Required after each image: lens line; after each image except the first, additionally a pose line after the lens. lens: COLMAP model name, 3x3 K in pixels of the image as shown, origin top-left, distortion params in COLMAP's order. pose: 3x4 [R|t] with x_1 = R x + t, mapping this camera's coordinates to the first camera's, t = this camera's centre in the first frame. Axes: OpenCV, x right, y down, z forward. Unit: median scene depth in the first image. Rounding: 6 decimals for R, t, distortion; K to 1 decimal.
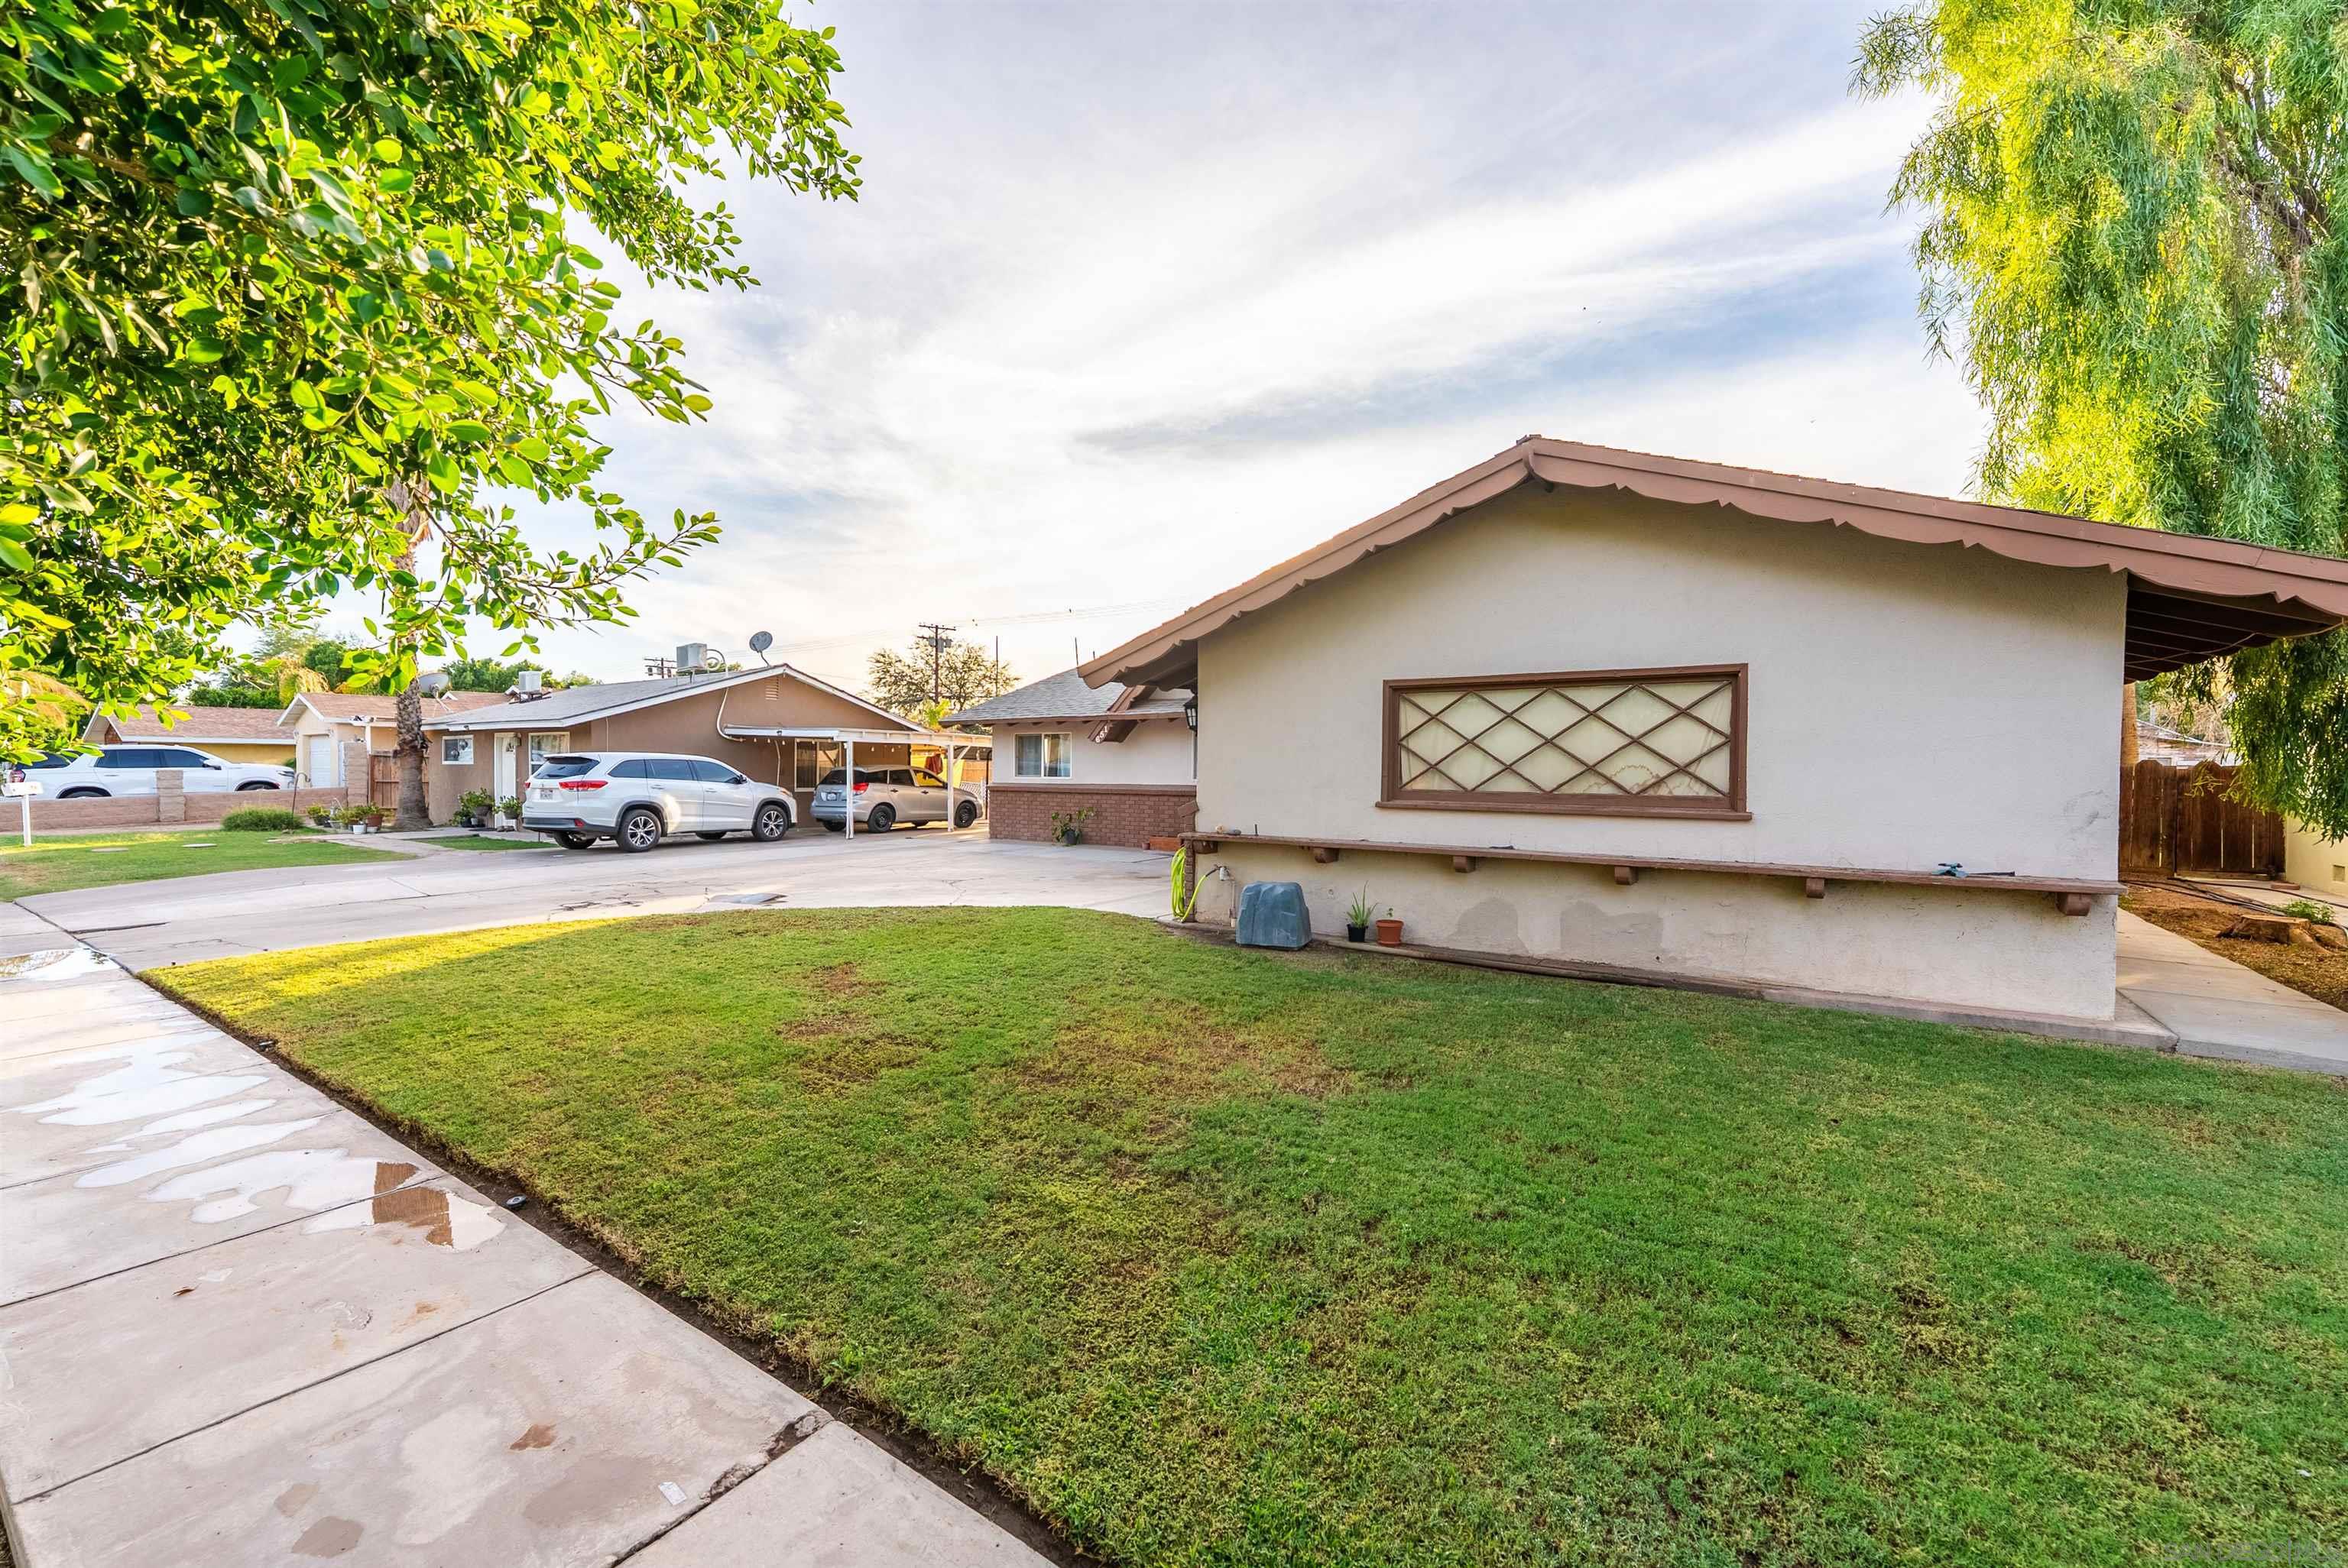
lens RADIAL K [[946.6, 0, 1169.7], [0, 946.6, 792.7], [0, 0, 1]] dist [0.001437, -0.000020]
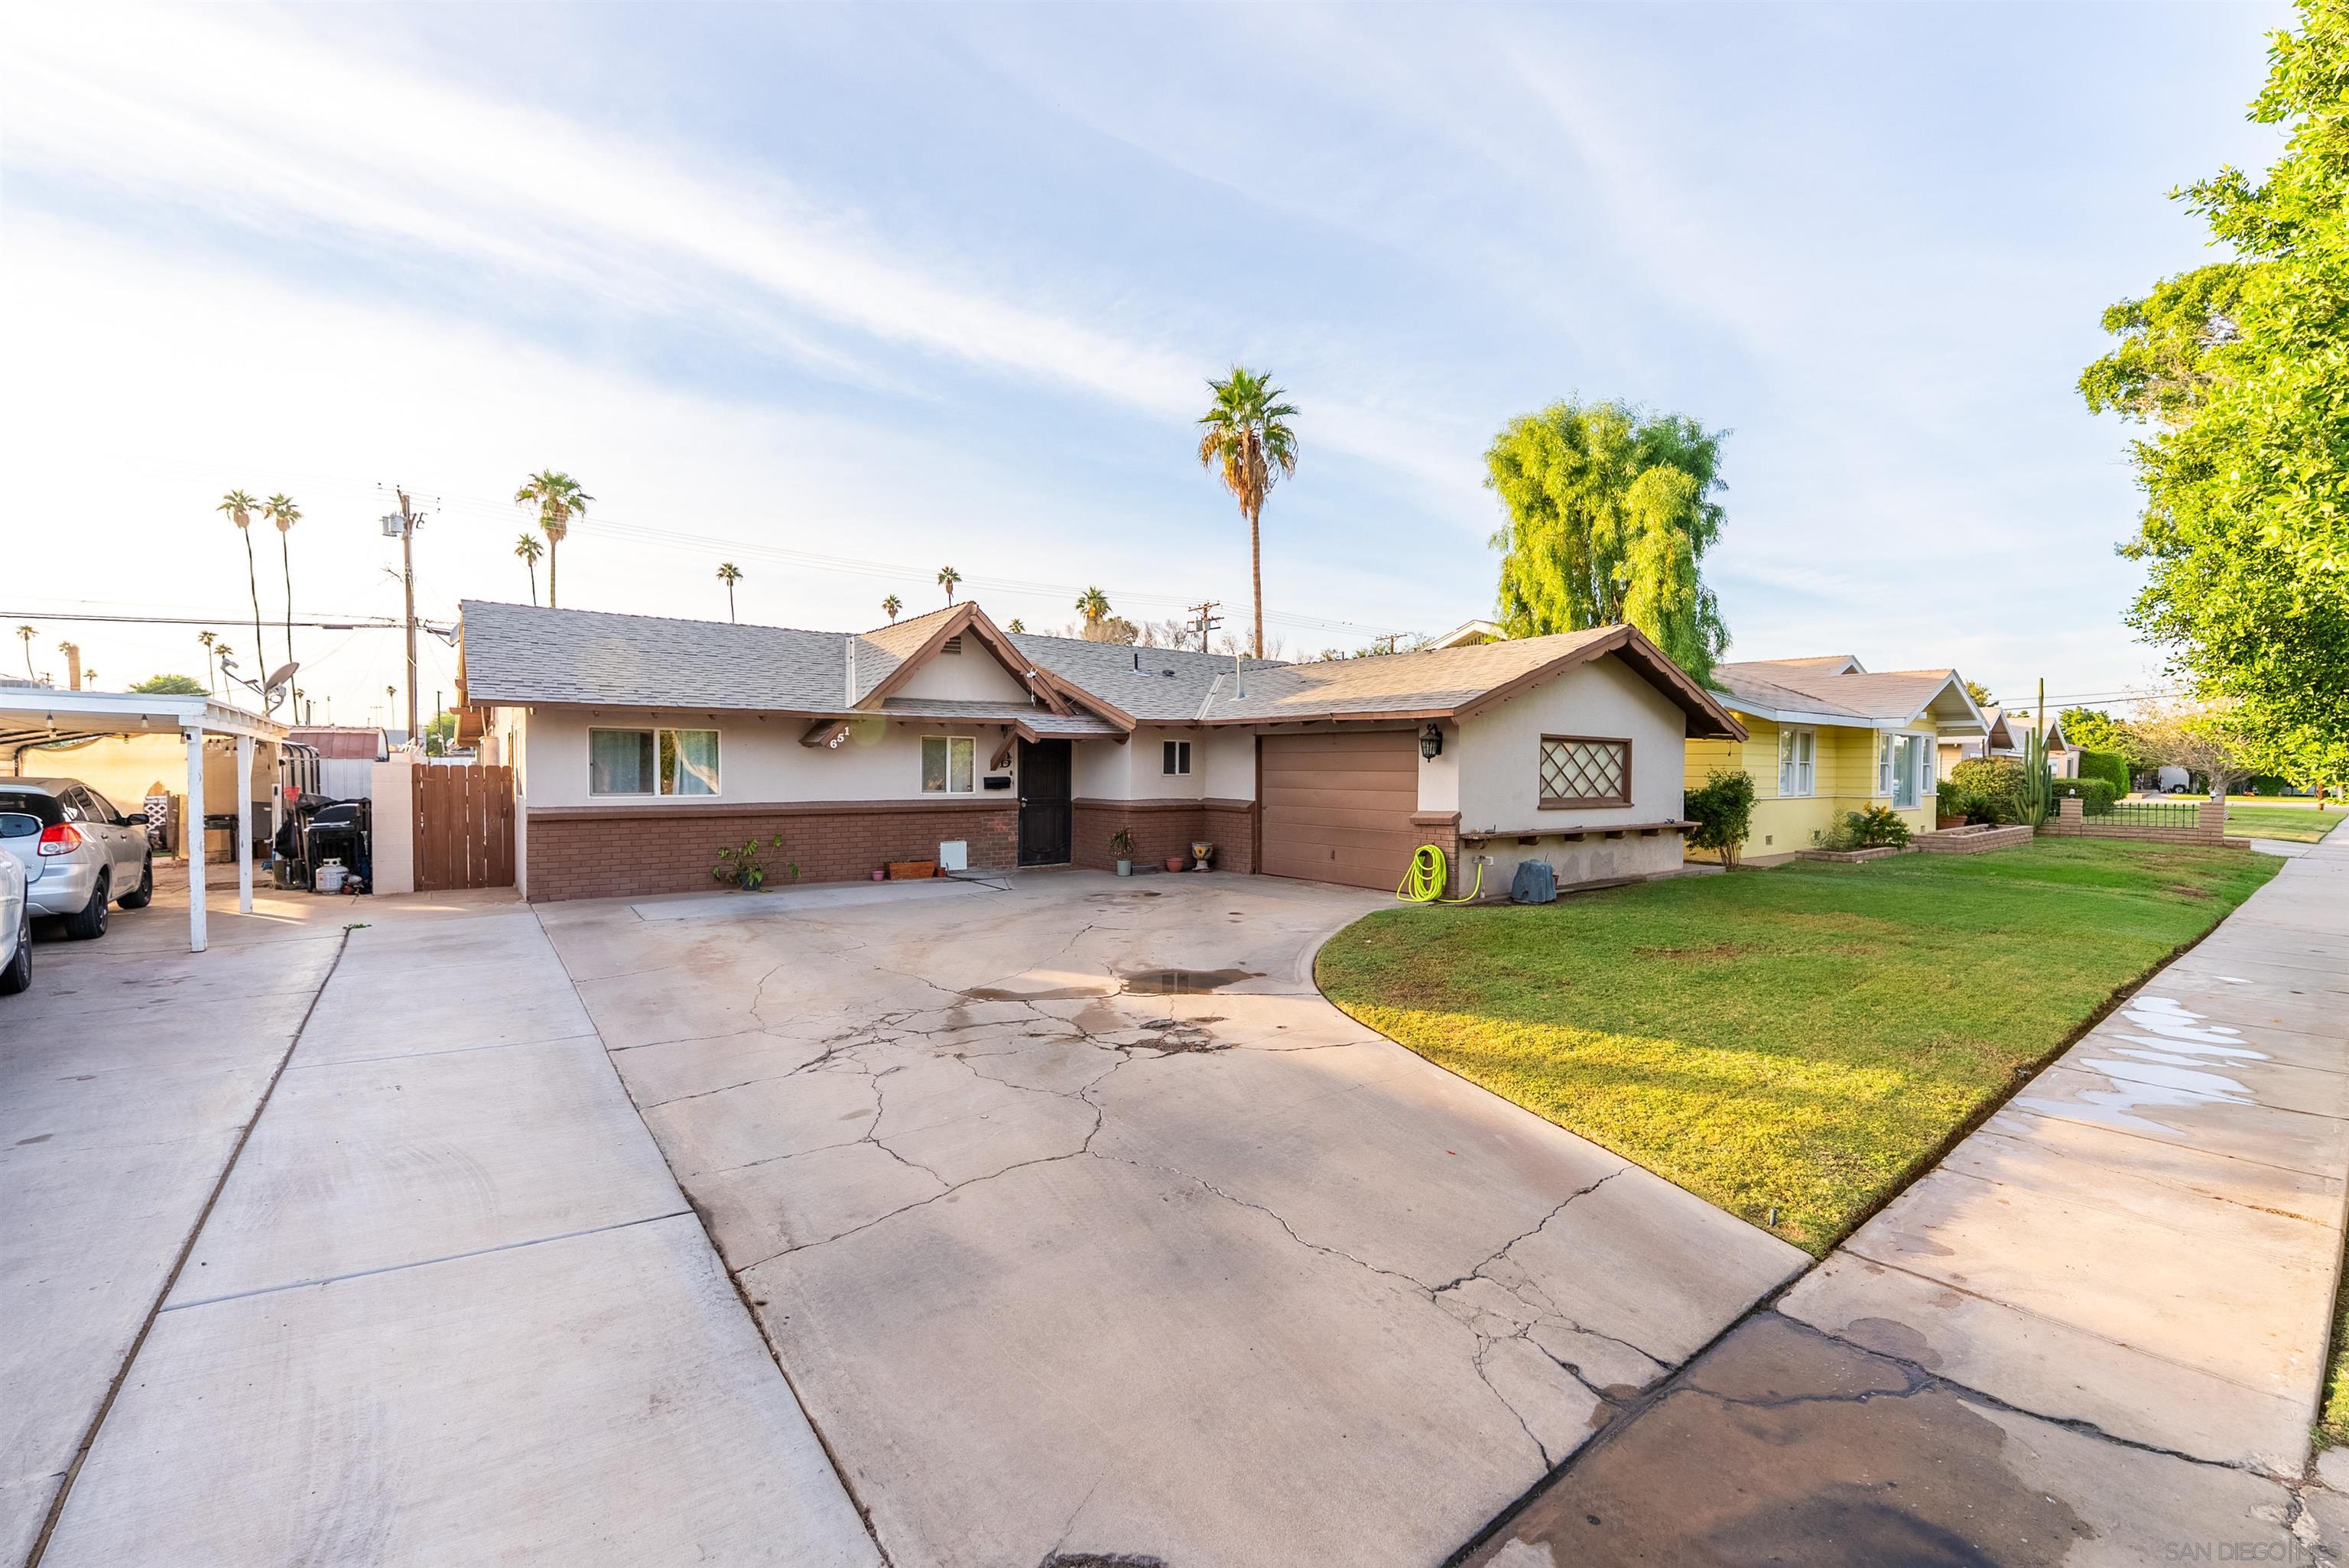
lens RADIAL K [[947.0, 0, 1170.2], [0, 947.0, 792.7], [0, 0, 1]] dist [0.001437, -0.000020]
pose [[0.296749, -0.027425, 0.954562, -1.606158], [0.019027, 0.999559, 0.022803, -0.065237], [-0.954766, 0.011396, 0.297140, 1.146827]]
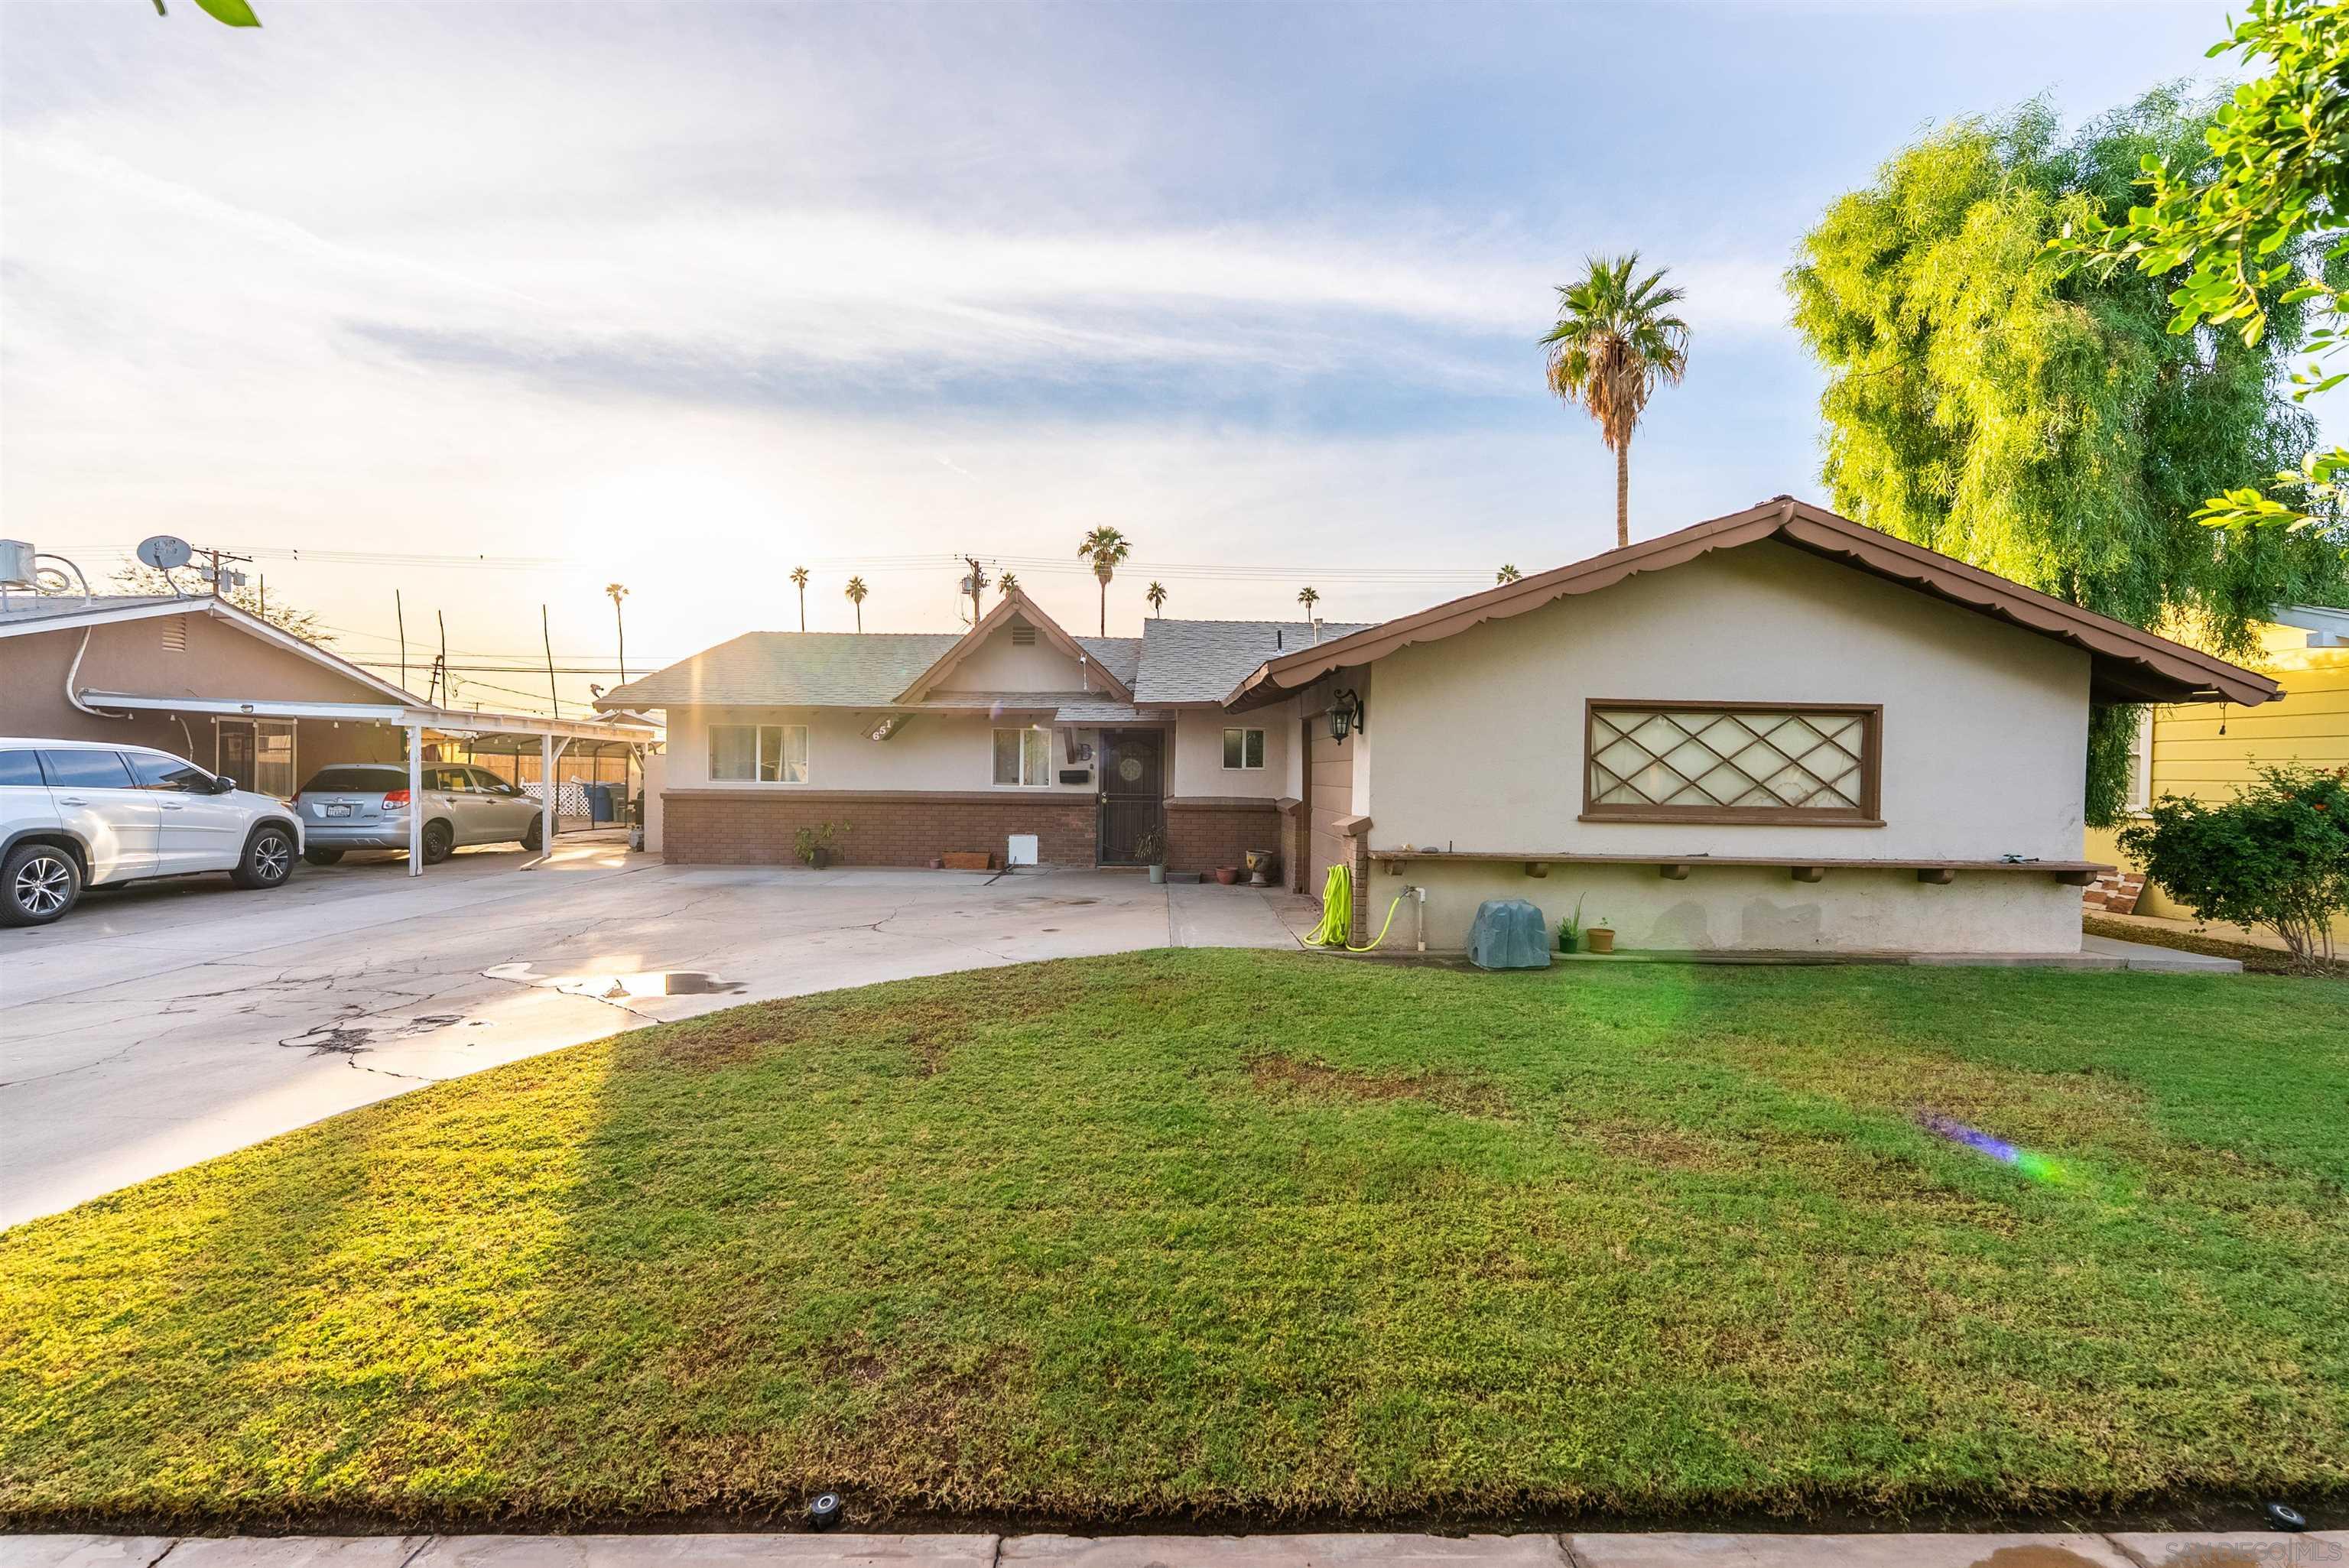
lens RADIAL K [[943.8, 0, 1174.5], [0, 943.8, 784.0], [0, 0, 1]] dist [-0.001453, -0.000238]
pose [[0.812999, -0.001161, 0.582263, -0.753468], [0.005013, 0.999975, -0.005005, -0.022124], [-0.582243, 0.006988, 0.812985, 0.427764]]
